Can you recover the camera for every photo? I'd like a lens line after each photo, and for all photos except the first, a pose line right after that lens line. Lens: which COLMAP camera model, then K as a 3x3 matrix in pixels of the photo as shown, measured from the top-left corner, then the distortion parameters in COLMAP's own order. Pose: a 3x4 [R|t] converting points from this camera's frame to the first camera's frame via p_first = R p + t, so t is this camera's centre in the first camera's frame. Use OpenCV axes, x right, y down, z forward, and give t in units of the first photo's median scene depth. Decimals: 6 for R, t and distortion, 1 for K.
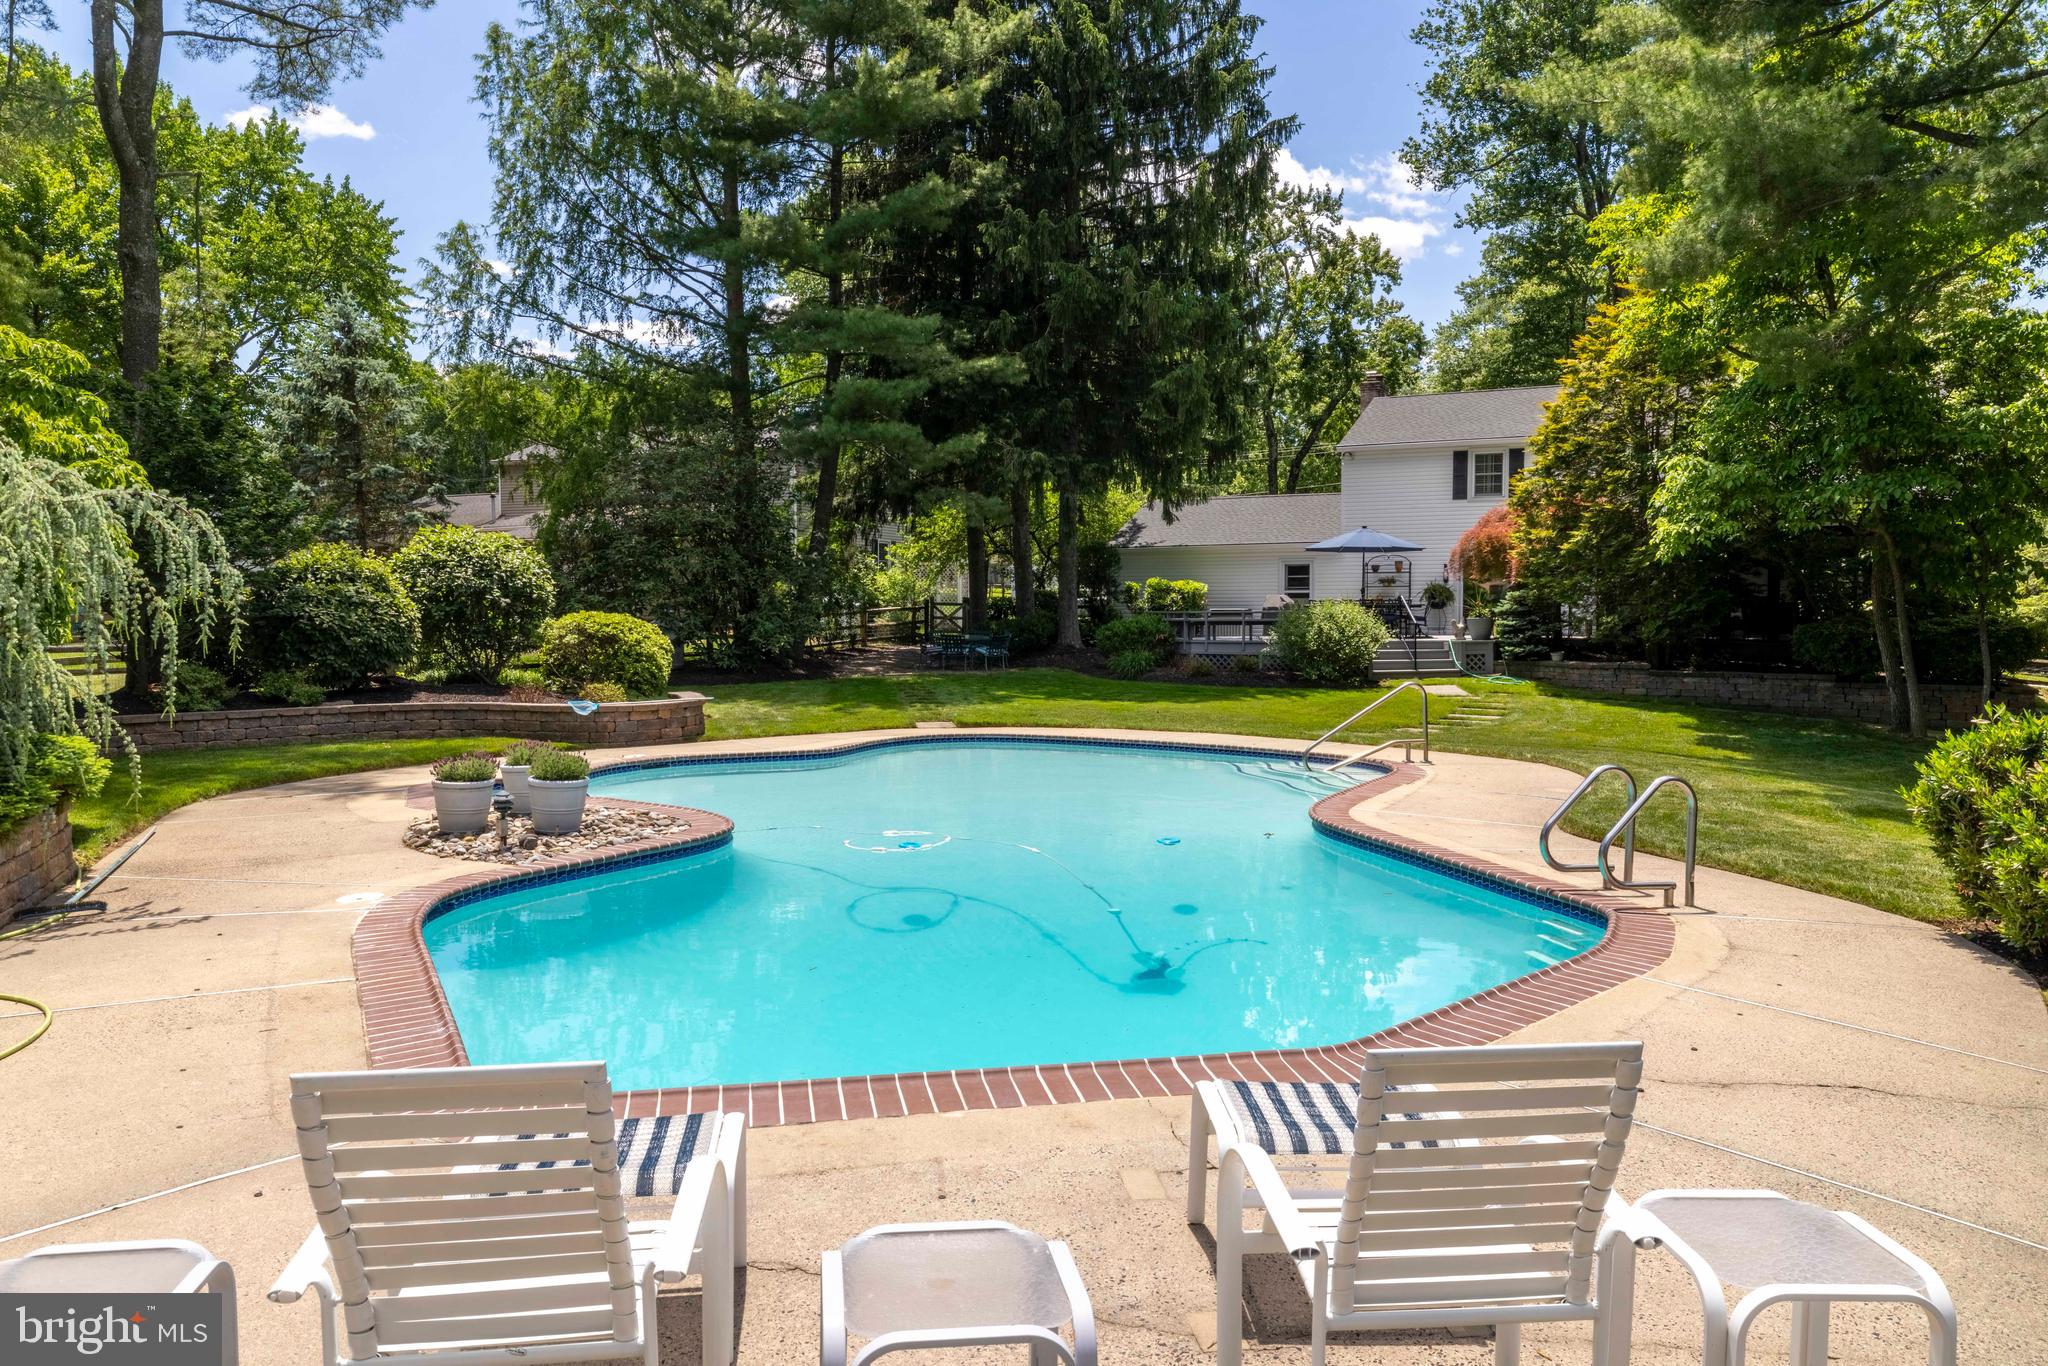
lens RADIAL K [[1463.9, 0, 1024.0], [0, 1463.9, 683.0], [0, 0, 1]] dist [0.039508, 0.000528]
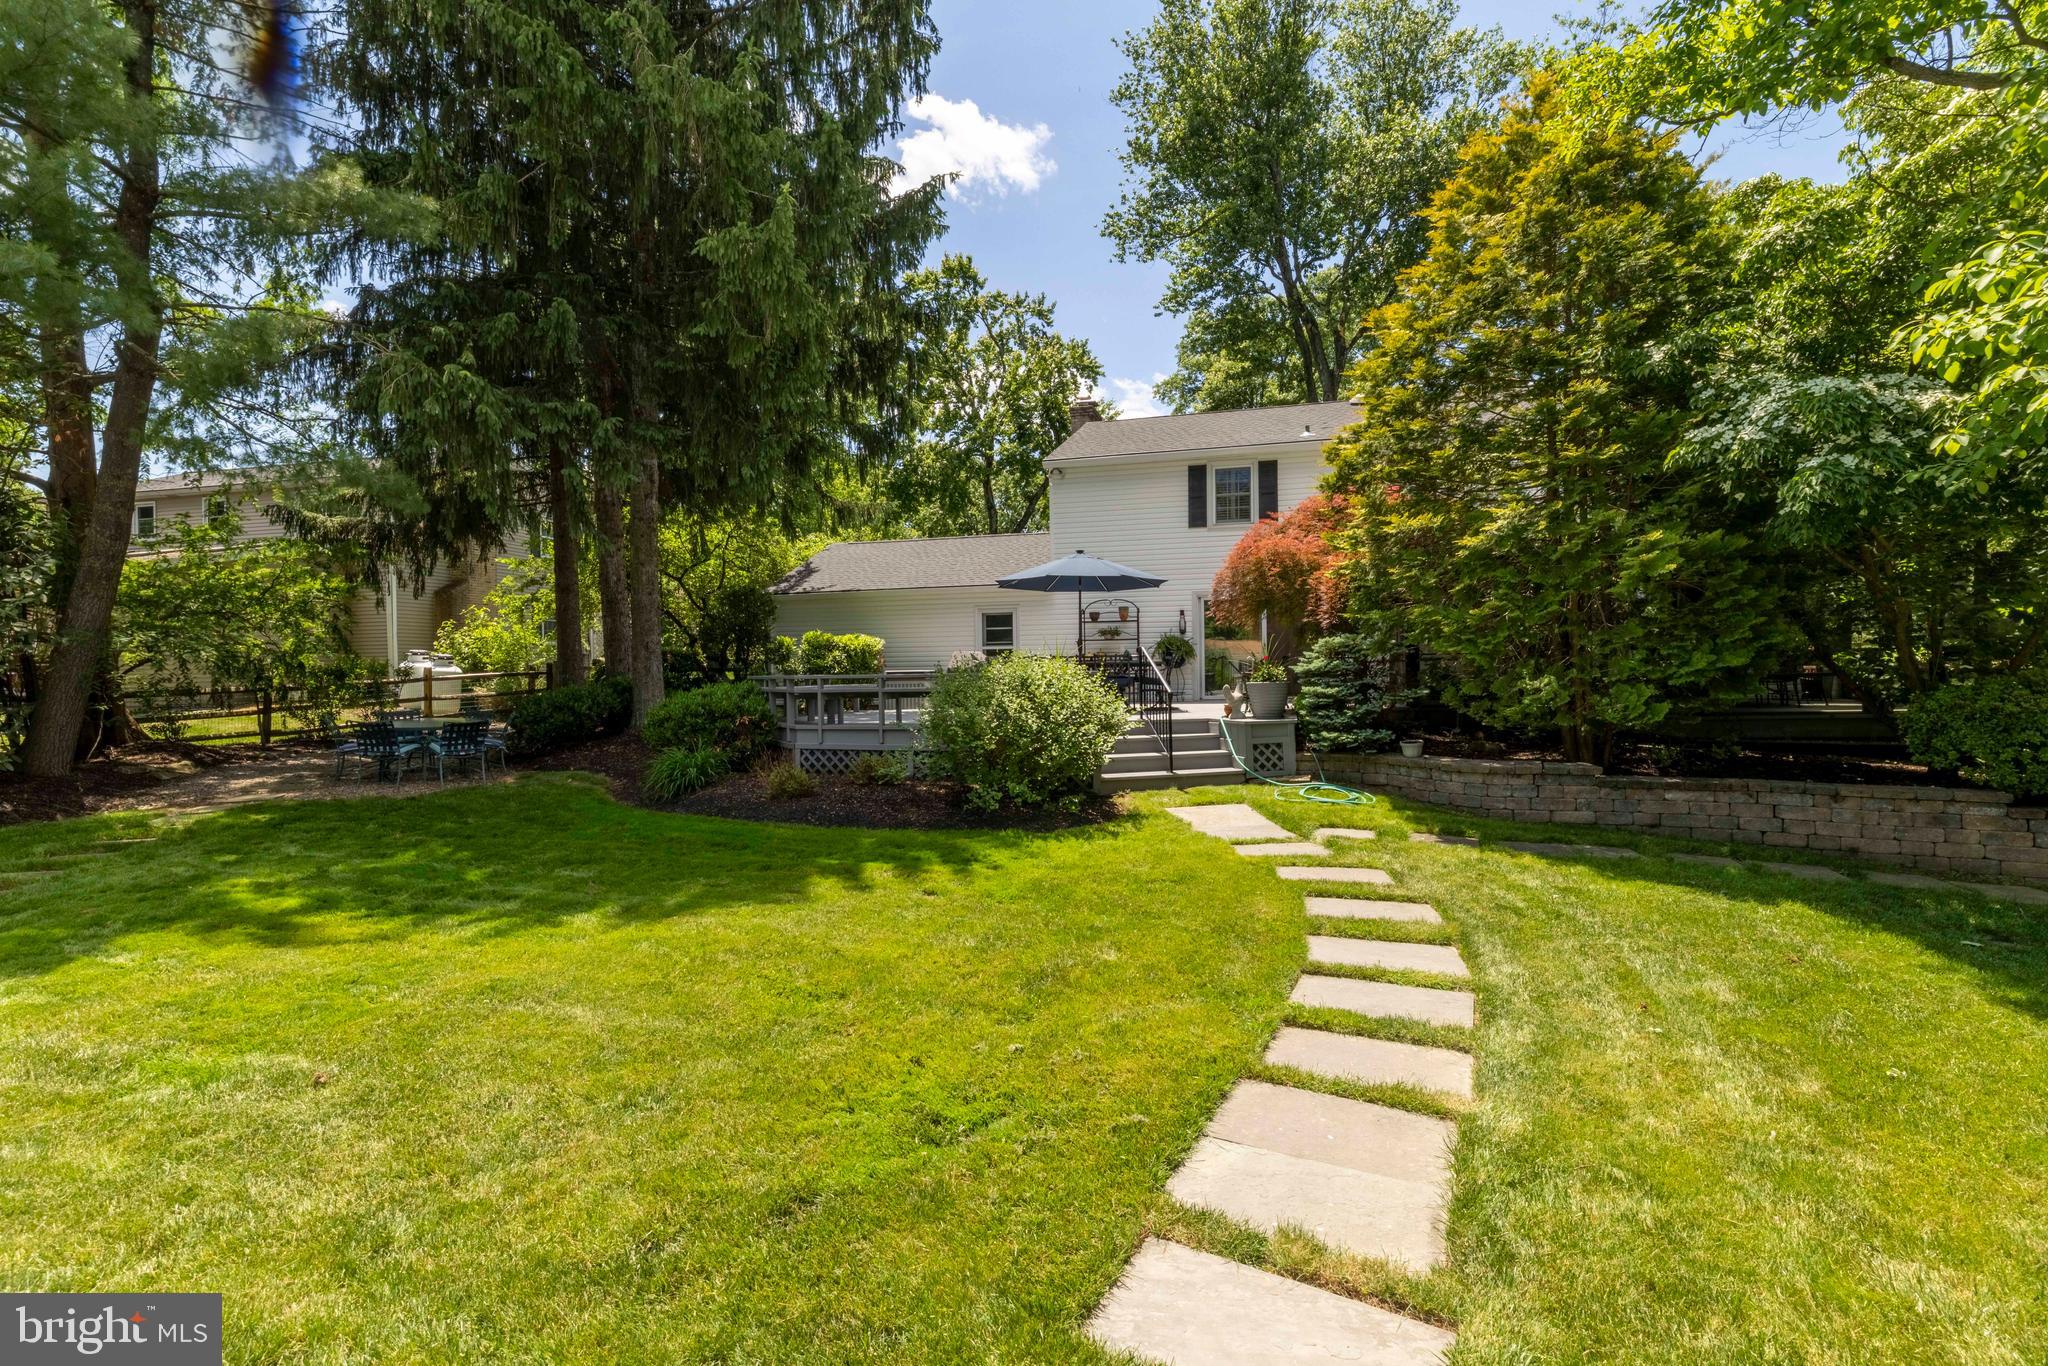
lens RADIAL K [[955.8, 0, 1024.0], [0, 955.8, 683.0], [0, 0, 1]] dist [-0.000453, -0.000004]
pose [[0.985317, -0.012371, 0.170287, 0.118487], [0.018687, 0.999193, -0.035543, -0.026278], [-0.169710, 0.038203, 0.984753, 0.520123]]
